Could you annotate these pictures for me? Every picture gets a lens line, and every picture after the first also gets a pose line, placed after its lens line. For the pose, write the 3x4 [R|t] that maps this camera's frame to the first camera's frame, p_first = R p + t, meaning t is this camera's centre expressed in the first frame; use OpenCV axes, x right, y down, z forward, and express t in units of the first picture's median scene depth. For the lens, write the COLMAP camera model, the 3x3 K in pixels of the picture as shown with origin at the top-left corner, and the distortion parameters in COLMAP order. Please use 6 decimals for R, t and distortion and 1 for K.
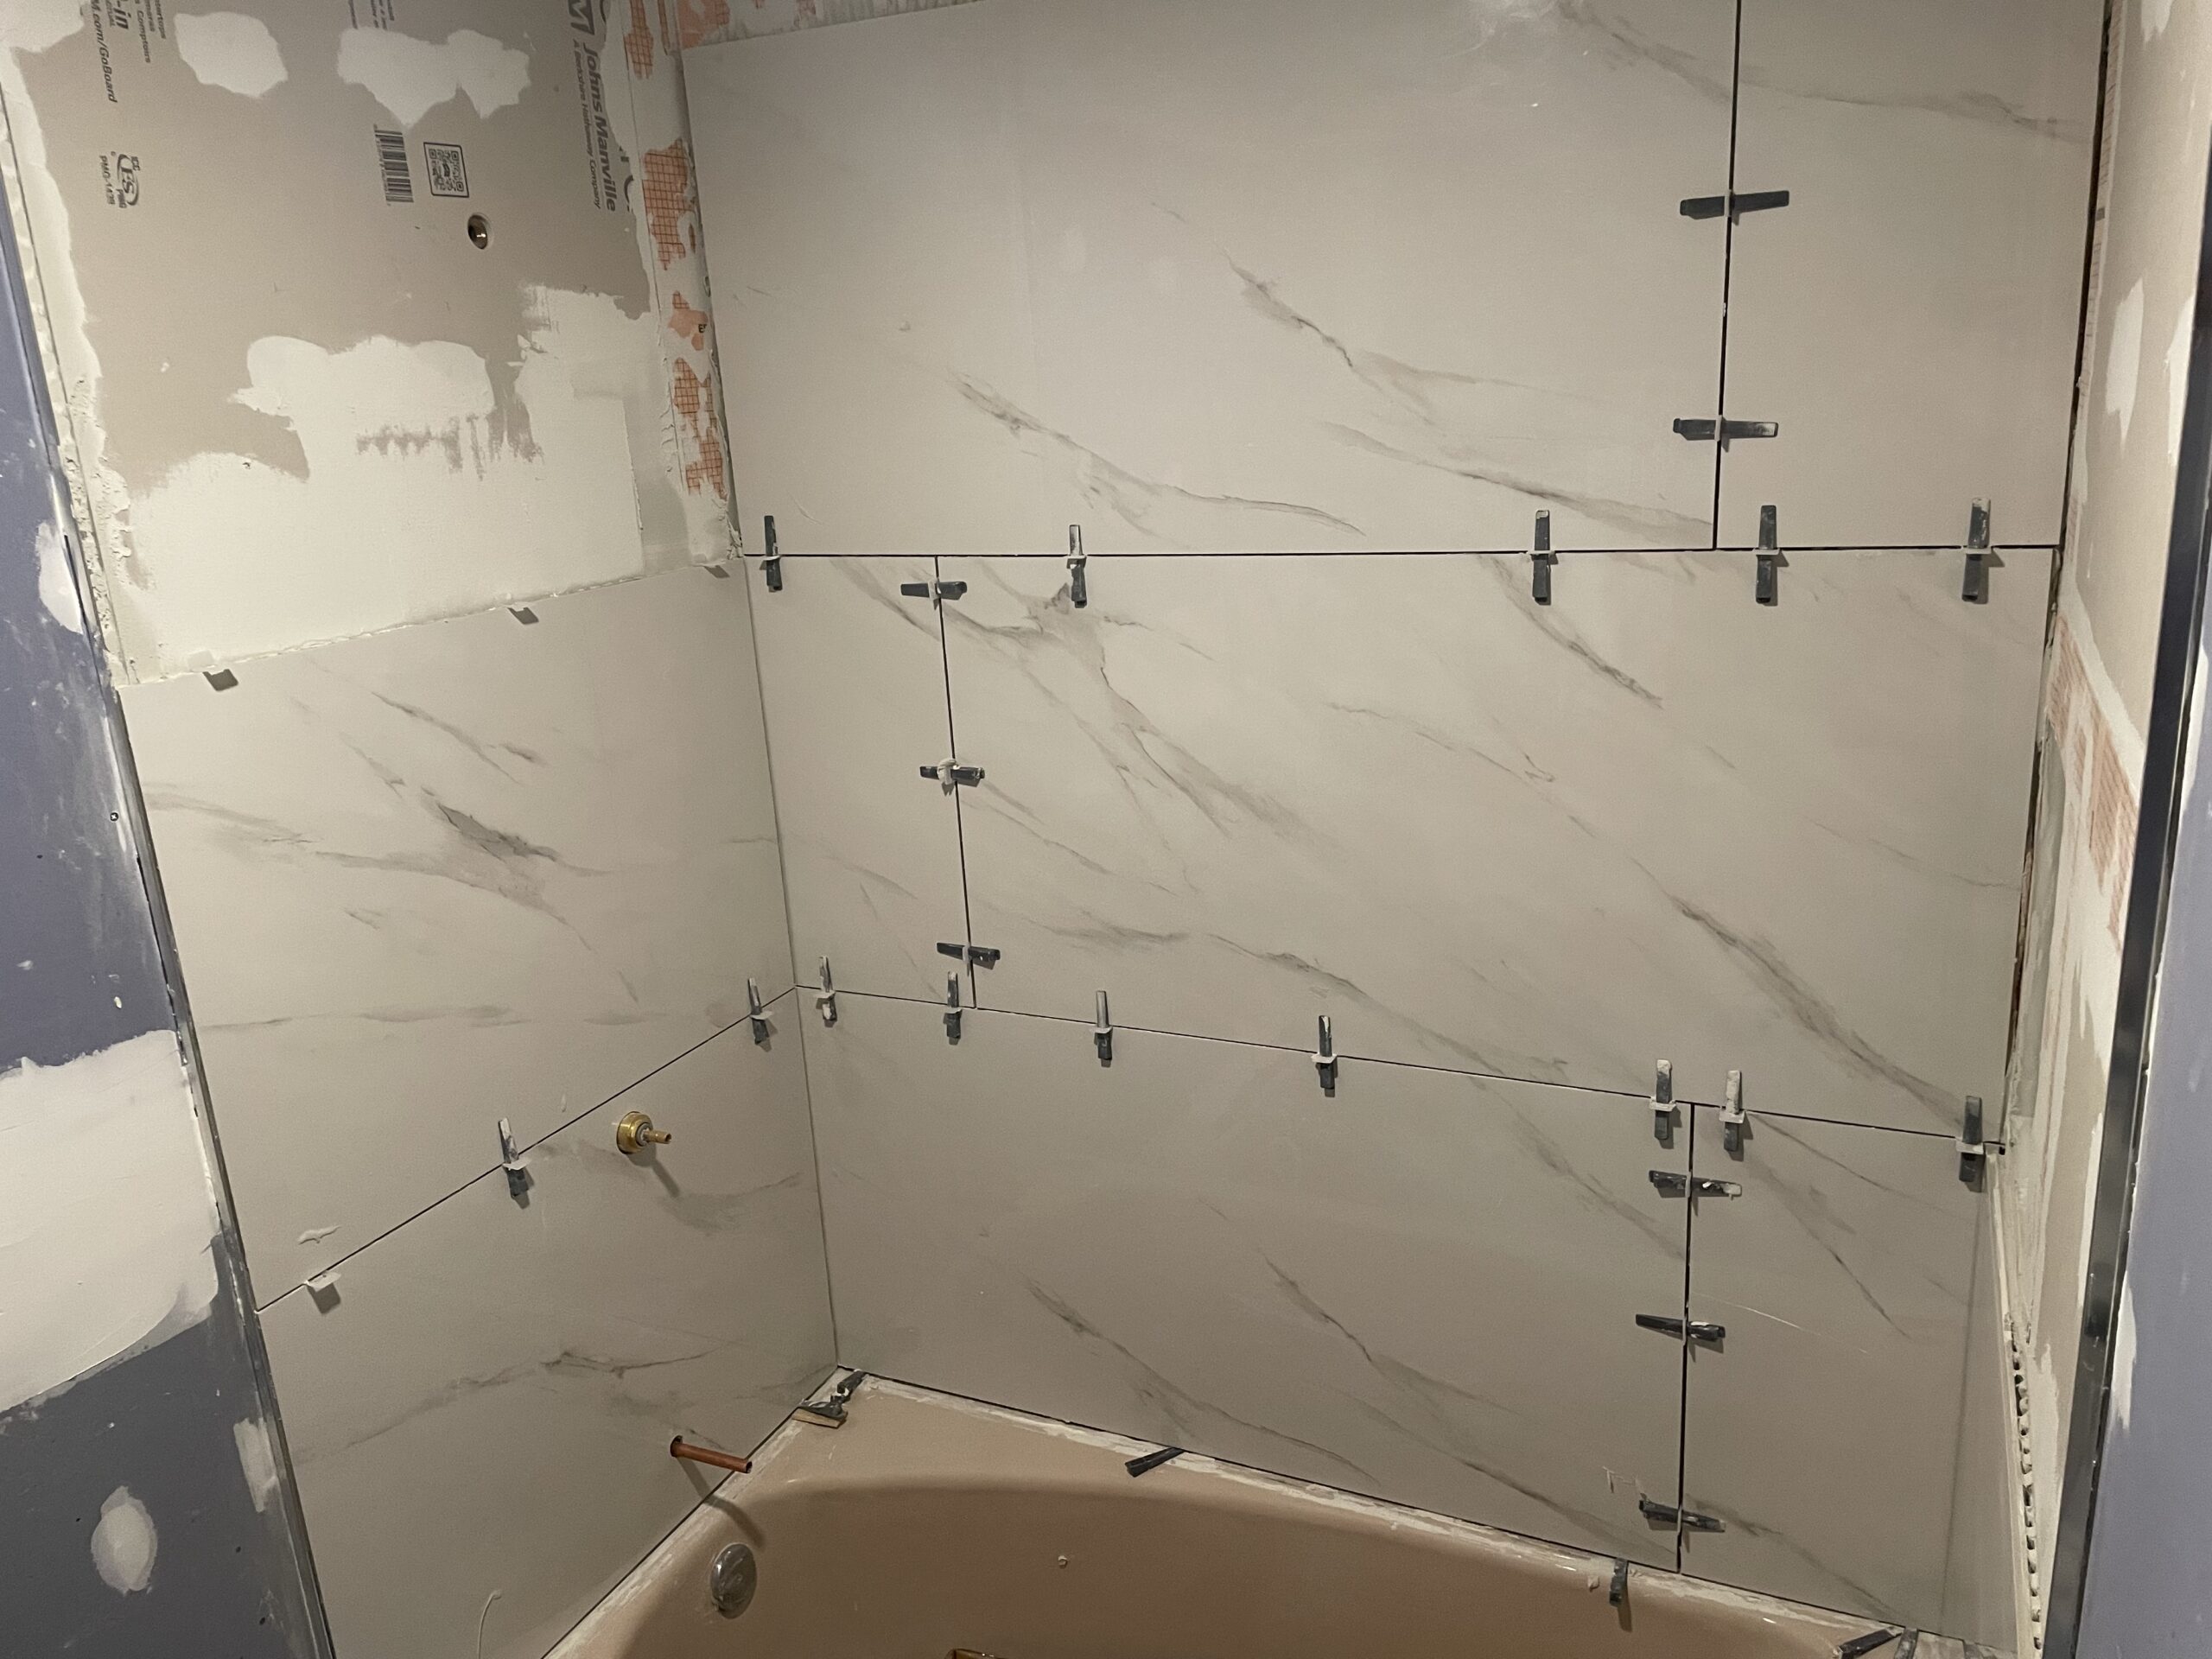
lens RADIAL K [[1674.6, 0, 1134.9], [0, 1674.6, 833.7], [0, 0, 1]] dist [0.081407, -0.104433]
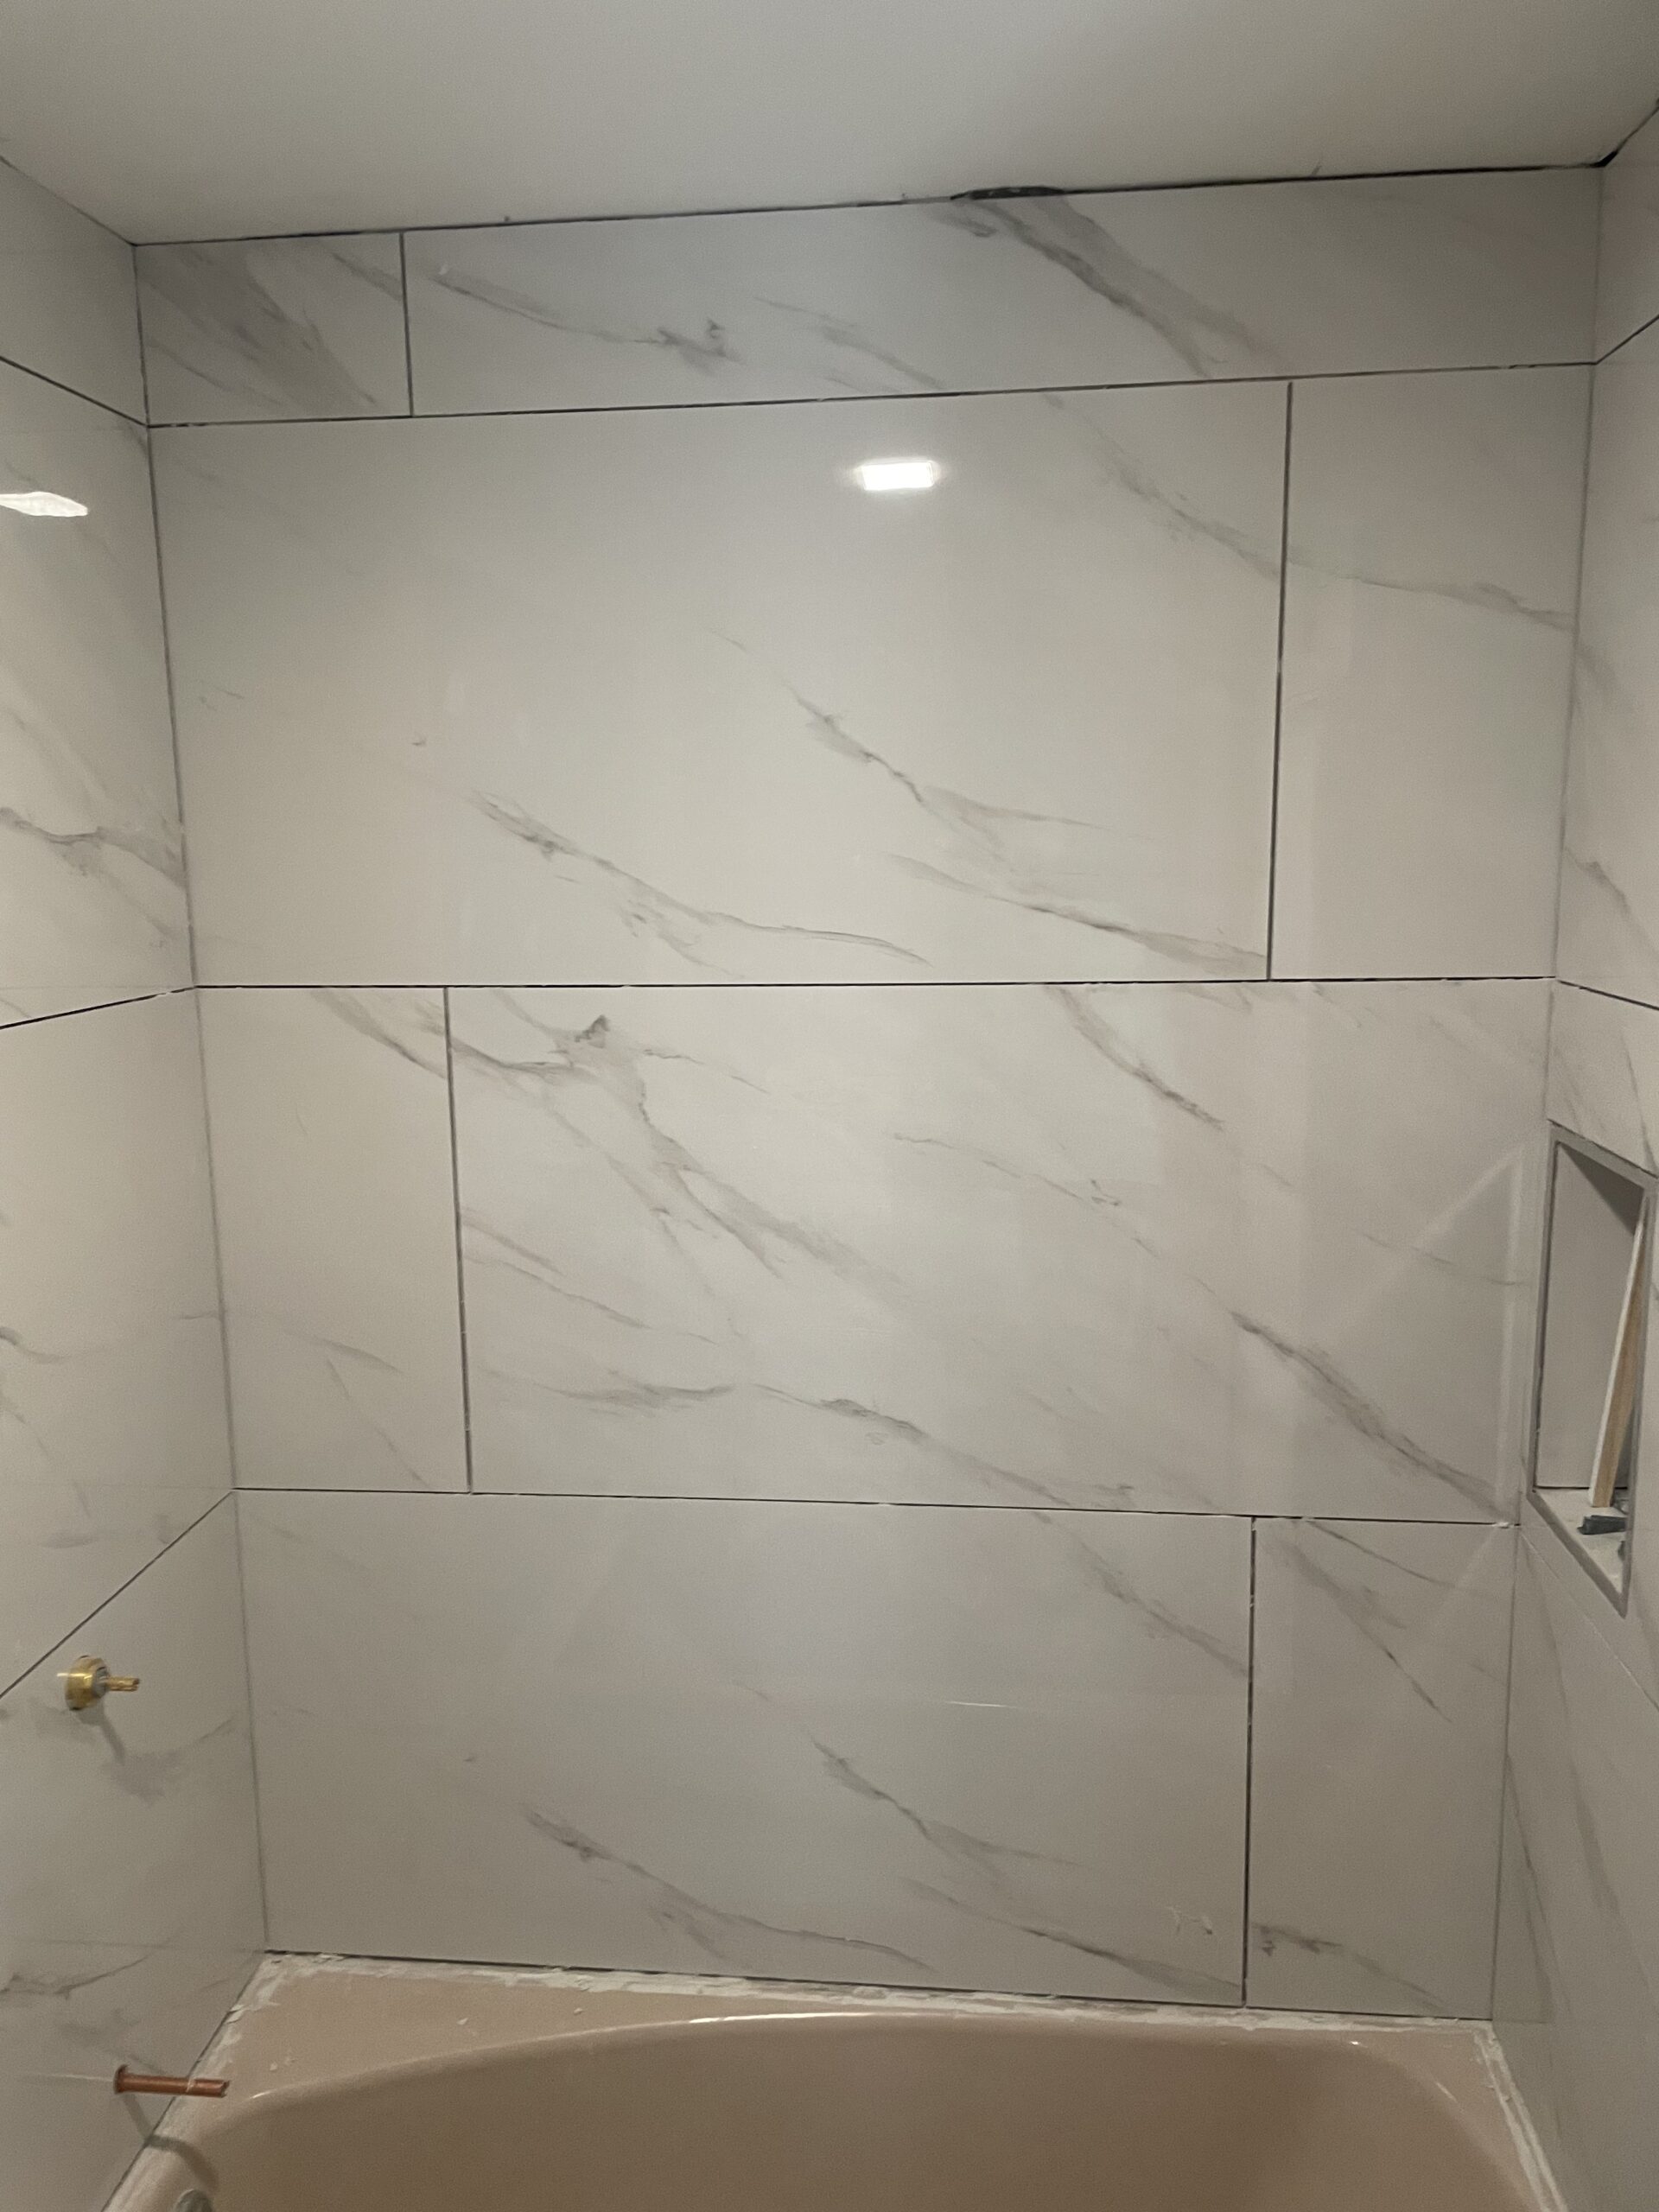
lens RADIAL K [[1674.6, 0, 839.3], [0, 1674.6, 1113.3], [0, 0, 1]] dist [0.081407, -0.104433]
pose [[0.943941, -0.013496, 0.329838, -0.235041], [0.053439, 0.992232, -0.112336, 0.018137], [-0.325759, 0.123665, 0.937330, 0.088616]]
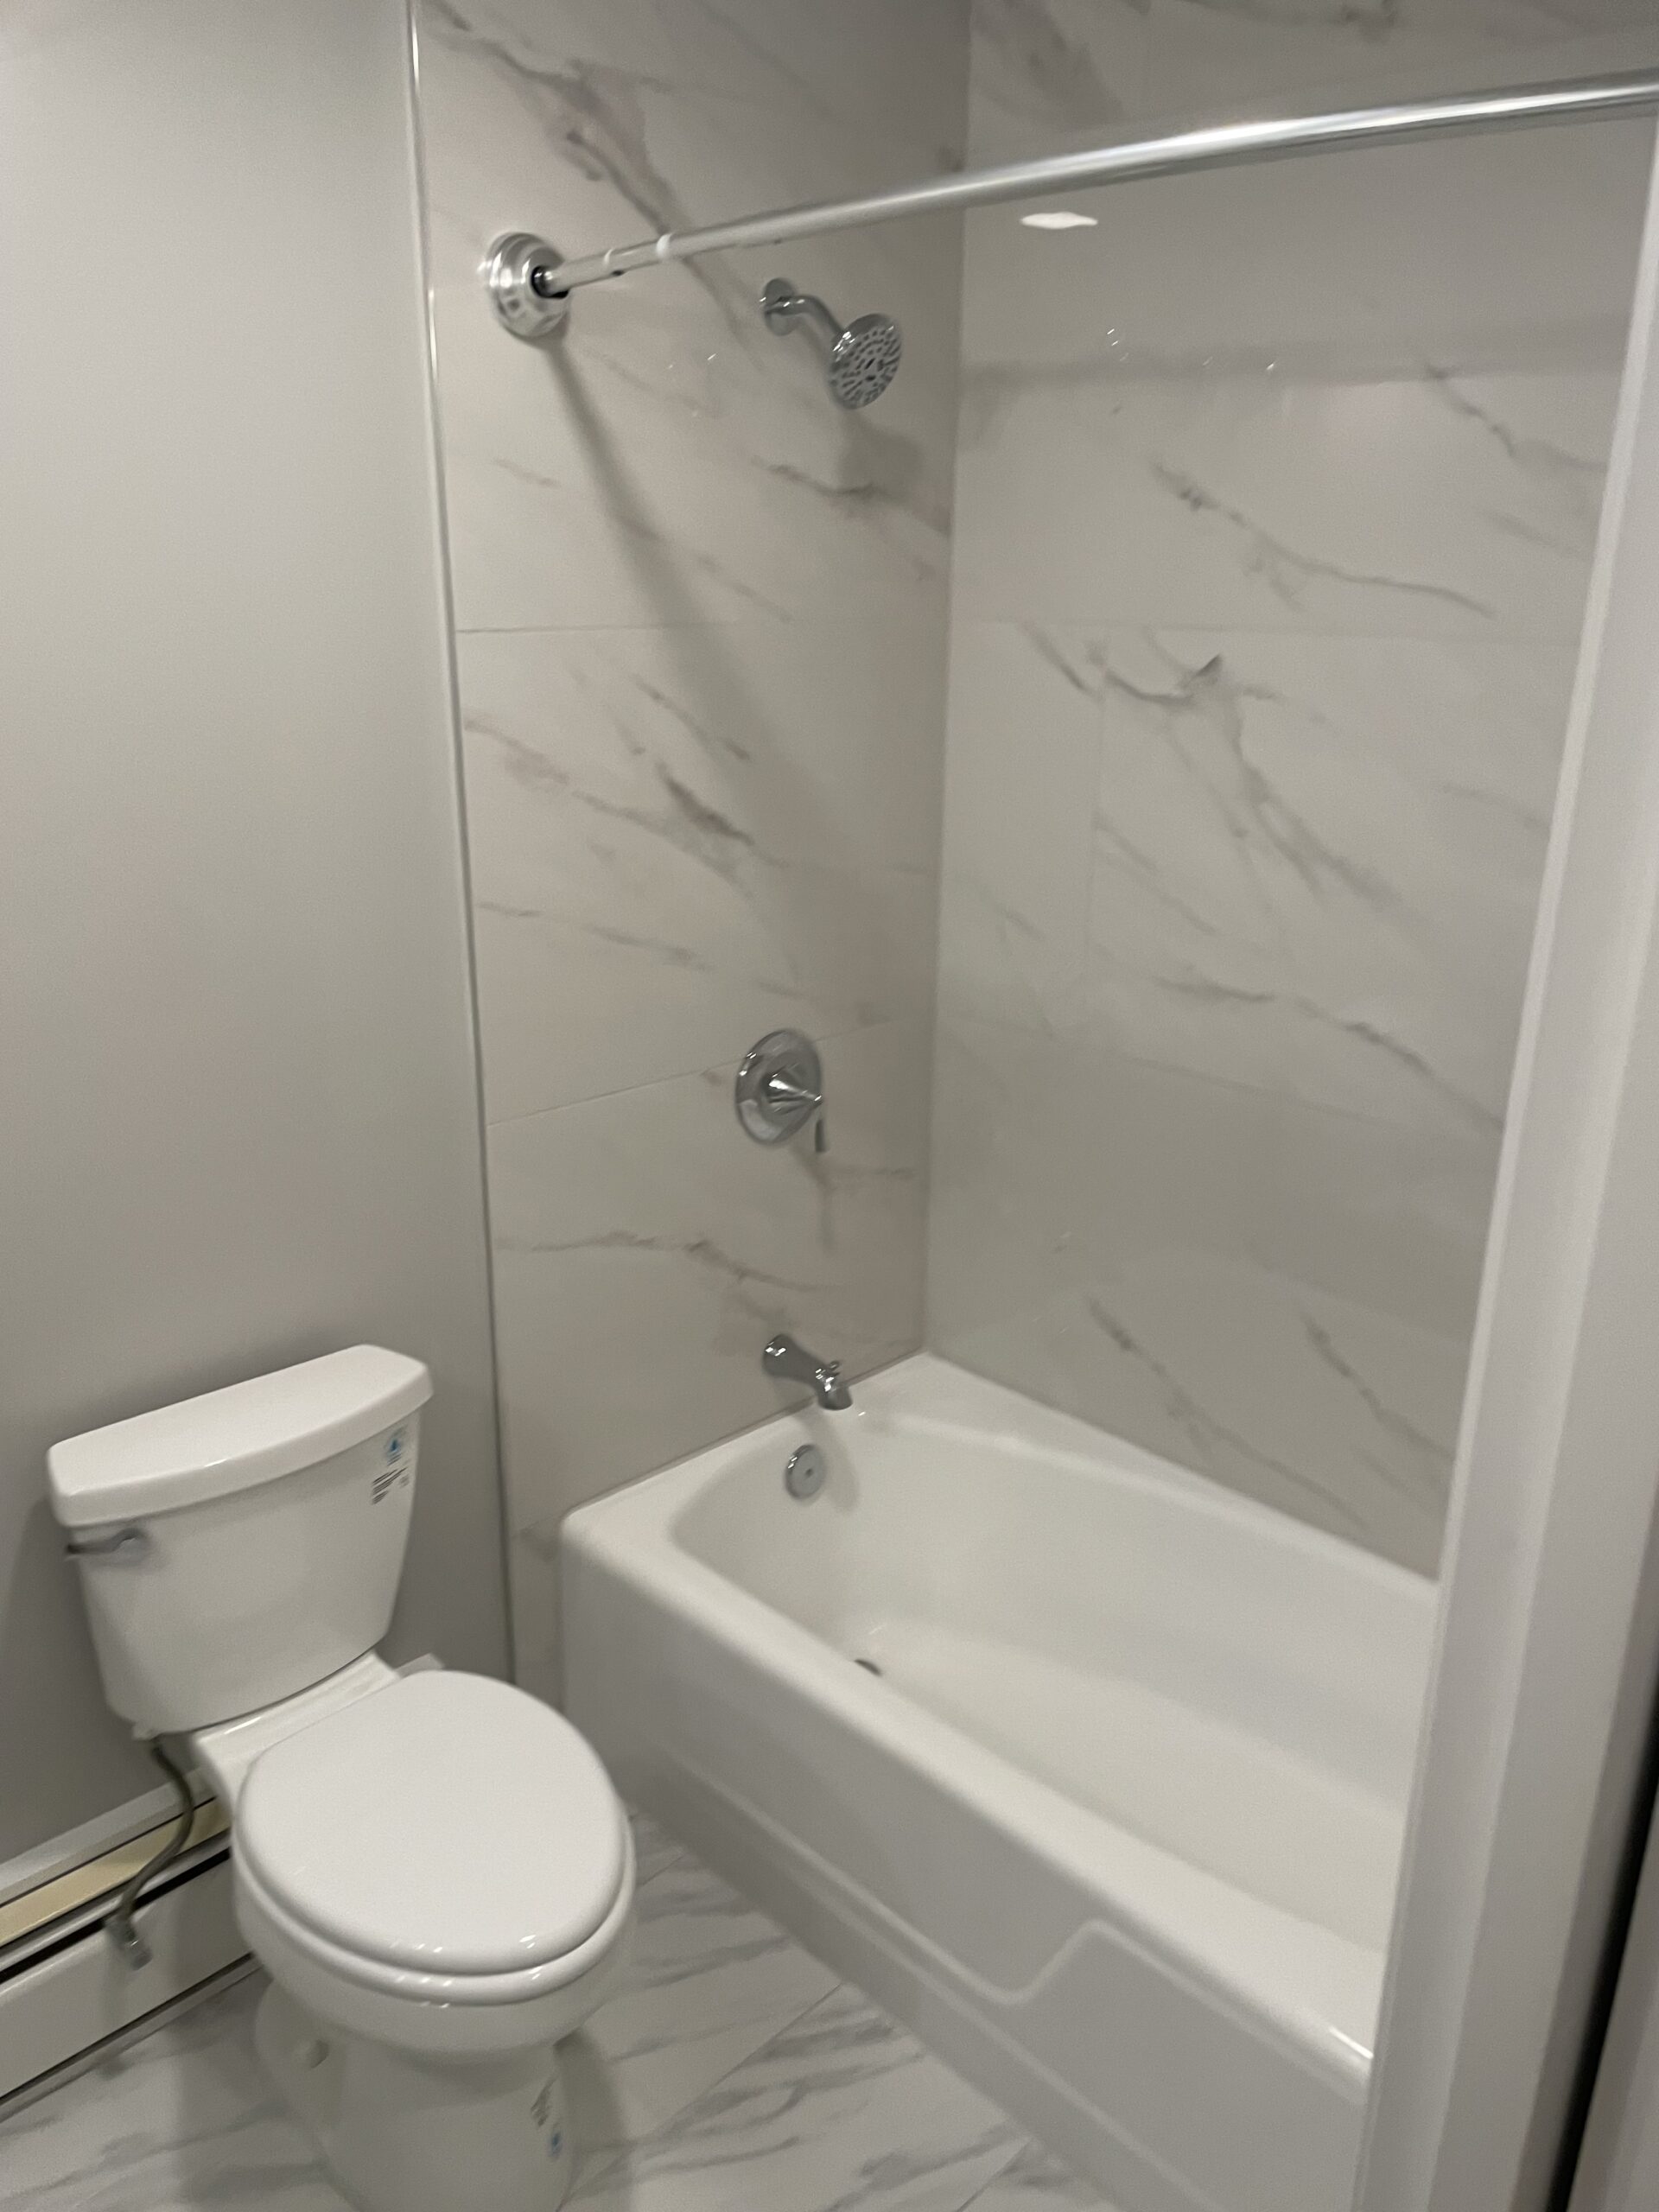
lens RADIAL K [[1674.6, 0, 825.4], [0, 1674.6, 1156.5], [0, 0, 1]] dist [0.081407, -0.104433]
pose [[0.930882, 0.181924, -0.316801, 0.134478], [-0.157420, 0.982299, 0.101529, 0.103949], [0.329664, -0.044641, 0.943042, -0.144749]]
